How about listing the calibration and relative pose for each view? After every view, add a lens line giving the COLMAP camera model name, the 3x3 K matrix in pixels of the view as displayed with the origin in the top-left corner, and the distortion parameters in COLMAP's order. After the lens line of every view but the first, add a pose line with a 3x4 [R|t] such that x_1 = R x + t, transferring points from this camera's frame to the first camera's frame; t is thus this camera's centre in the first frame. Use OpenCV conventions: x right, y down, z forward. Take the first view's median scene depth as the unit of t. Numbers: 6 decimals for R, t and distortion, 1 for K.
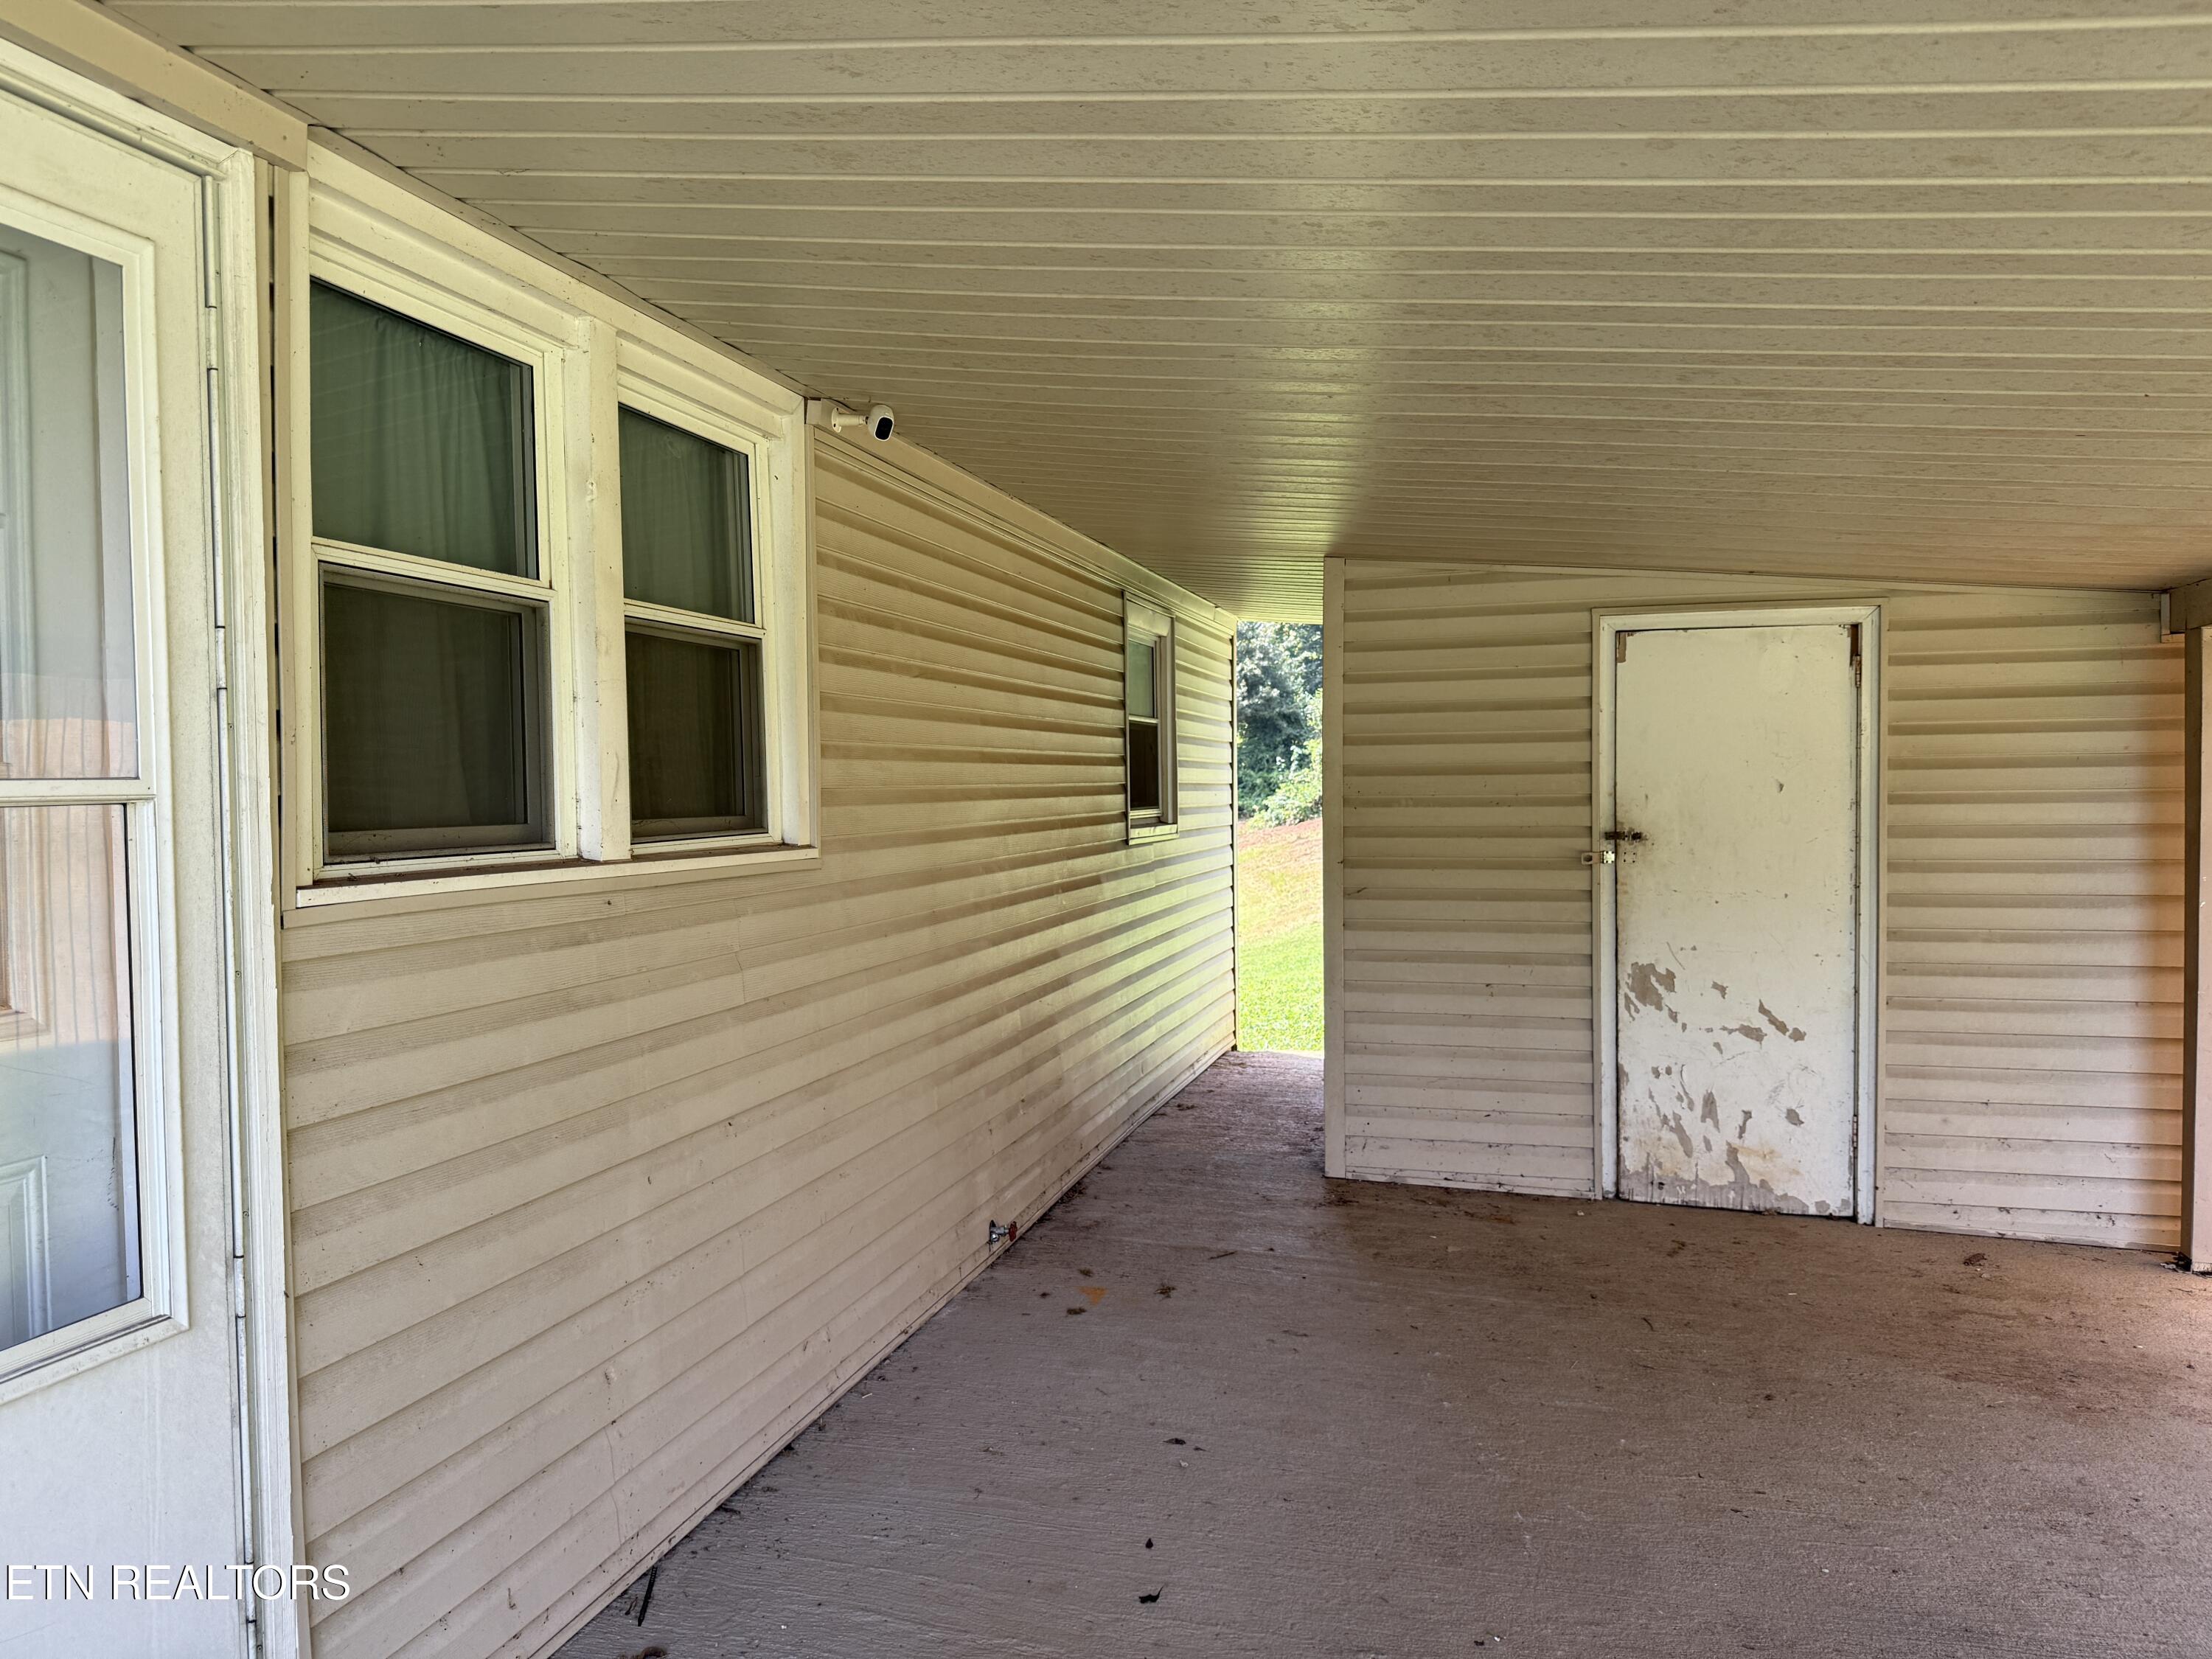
lens RADIAL K [[1529.9, 0, 1106.0], [0, 1529.9, 829.5], [0, 0, 1]] dist [0.000055, -0.001582]
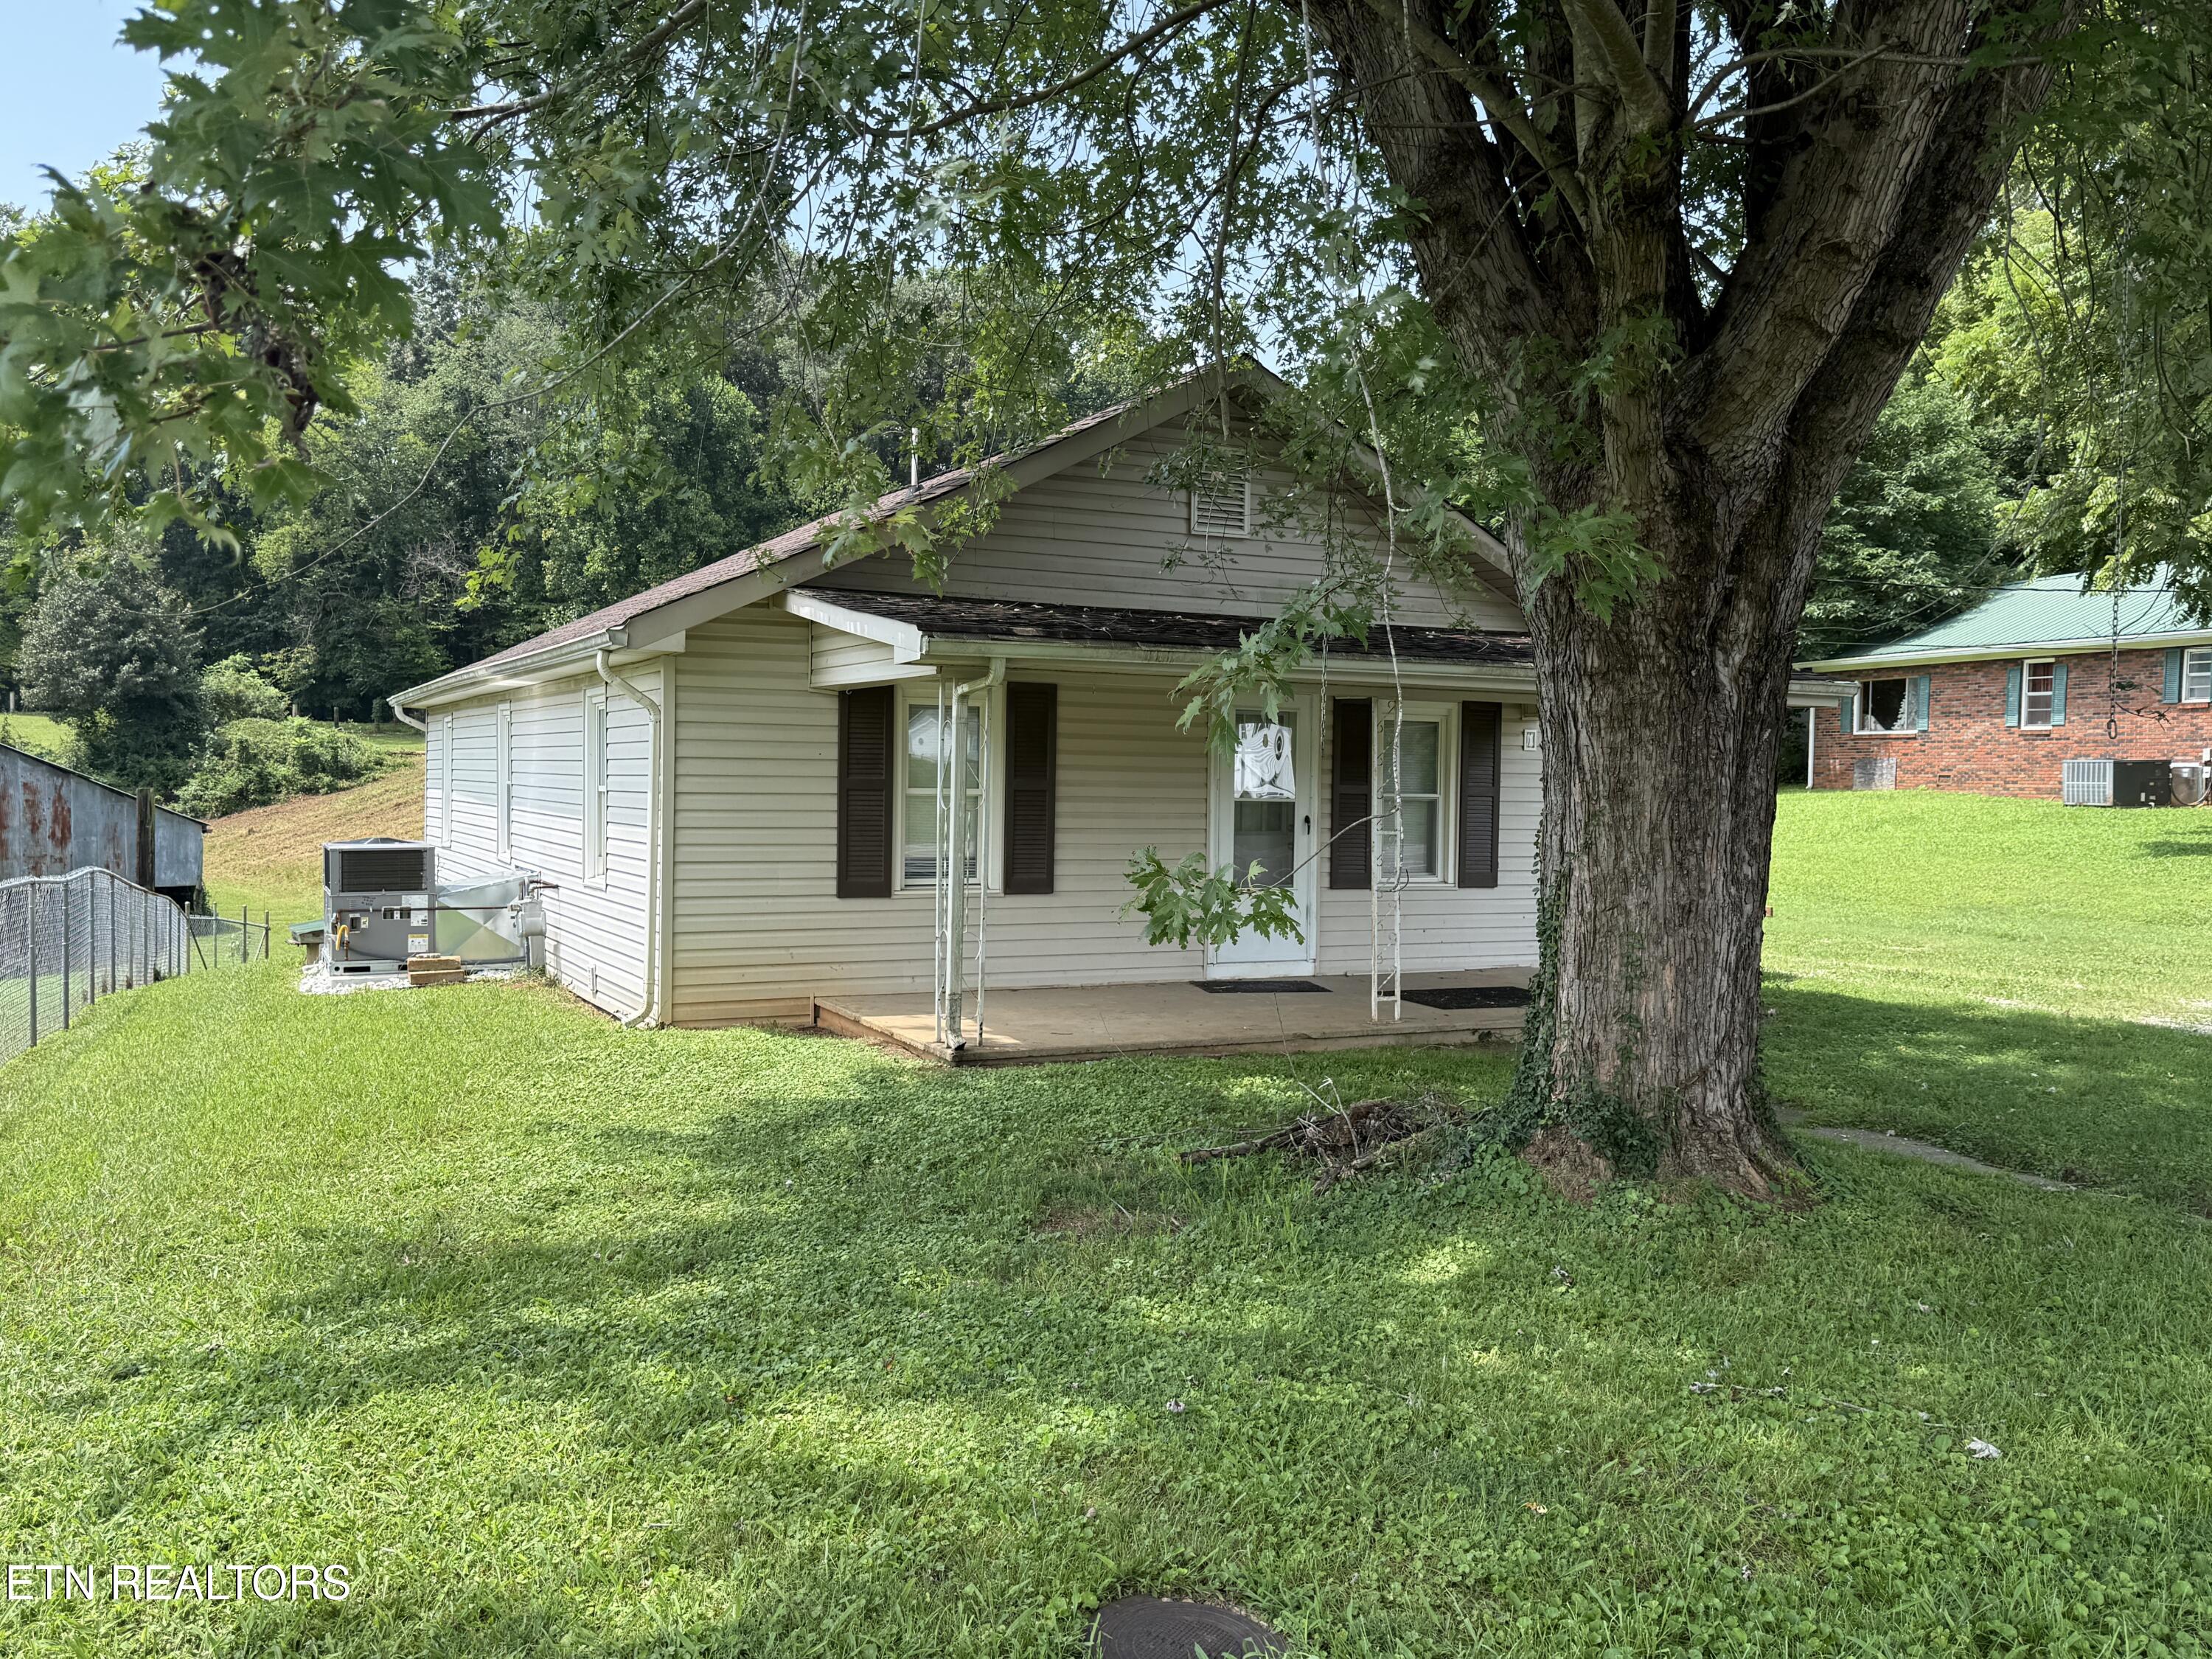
lens RADIAL K [[1813.2, 0, 1102.3], [0, 1813.2, 840.7], [0, 0, 1]] dist [0.205859, -0.450403]
pose [[0.732187, 0.002962, 0.681097, -3.117292], [-0.004662, 0.999989, 0.000663, 0.091580], [-0.681088, -0.003661, 0.732192, -2.207790]]
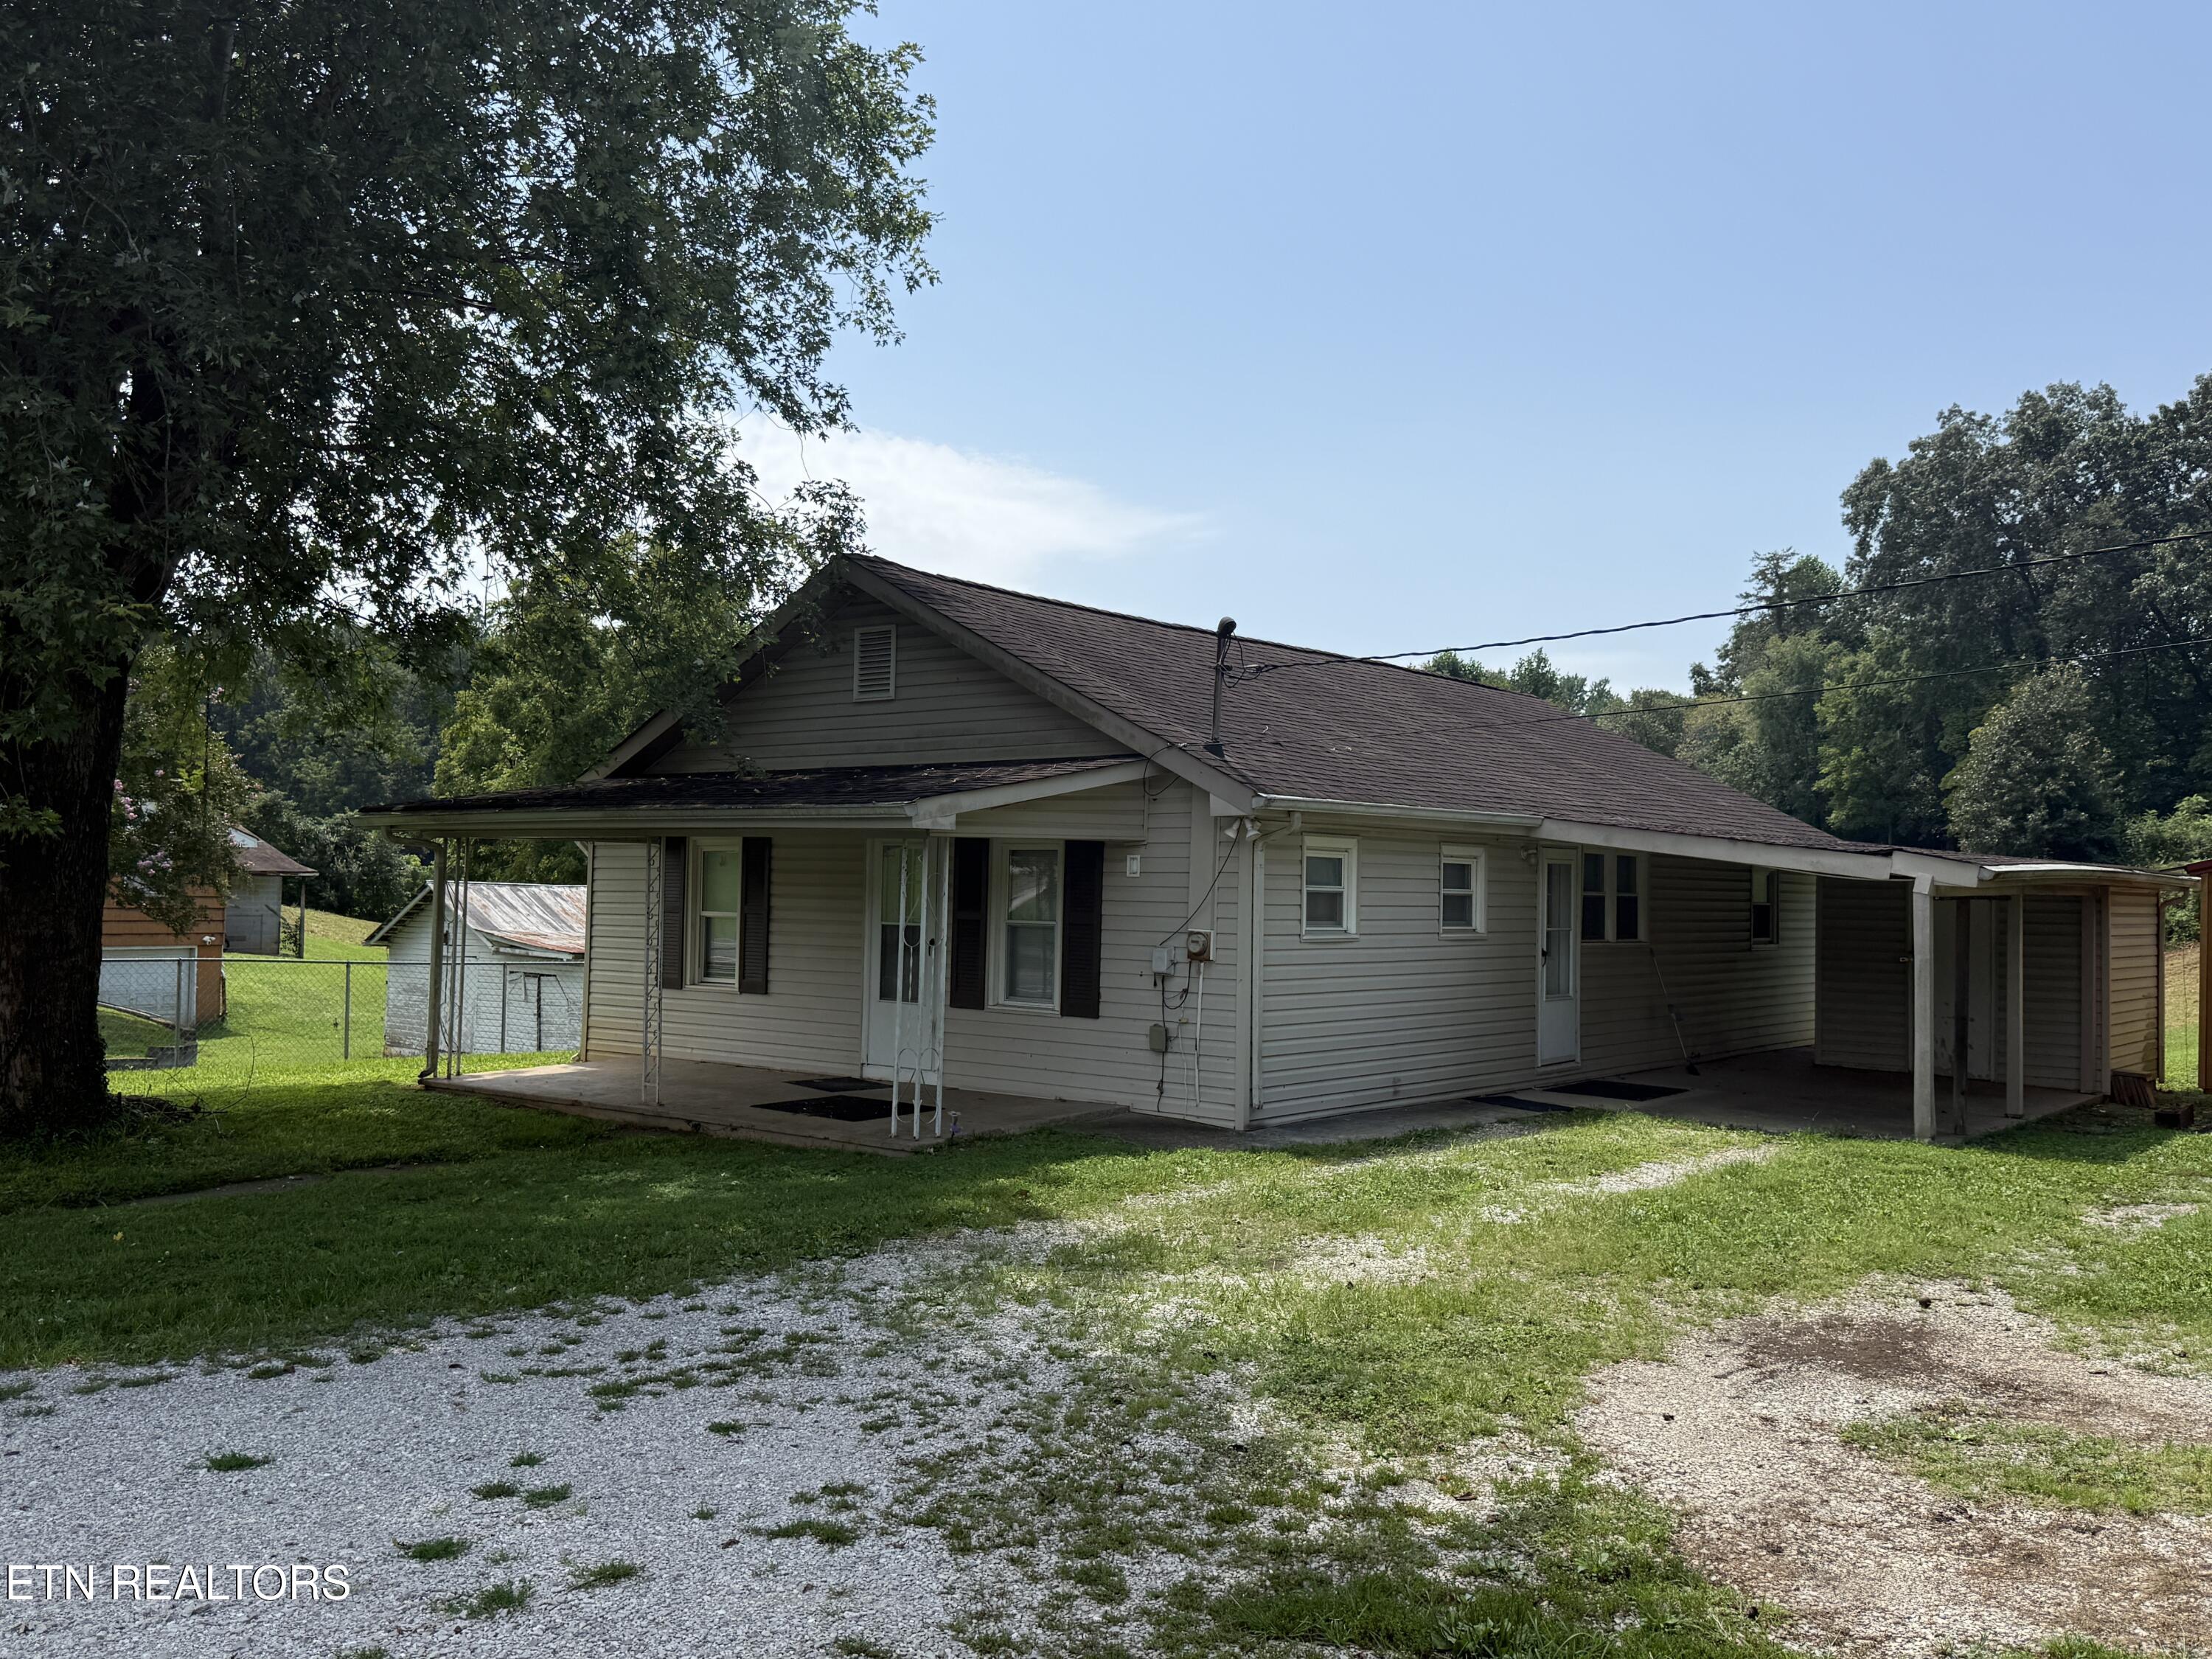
lens RADIAL K [[1857.5, 0, 1106.0], [0, 1857.5, 829.5], [0, 0, 1]] dist [0.123343, -0.263342]
pose [[0.917119, 0.014209, -0.398359, 0.352169], [-0.039994, 0.997602, -0.056492, 0.037372], [0.396601, 0.067741, 0.915488, -3.105789]]
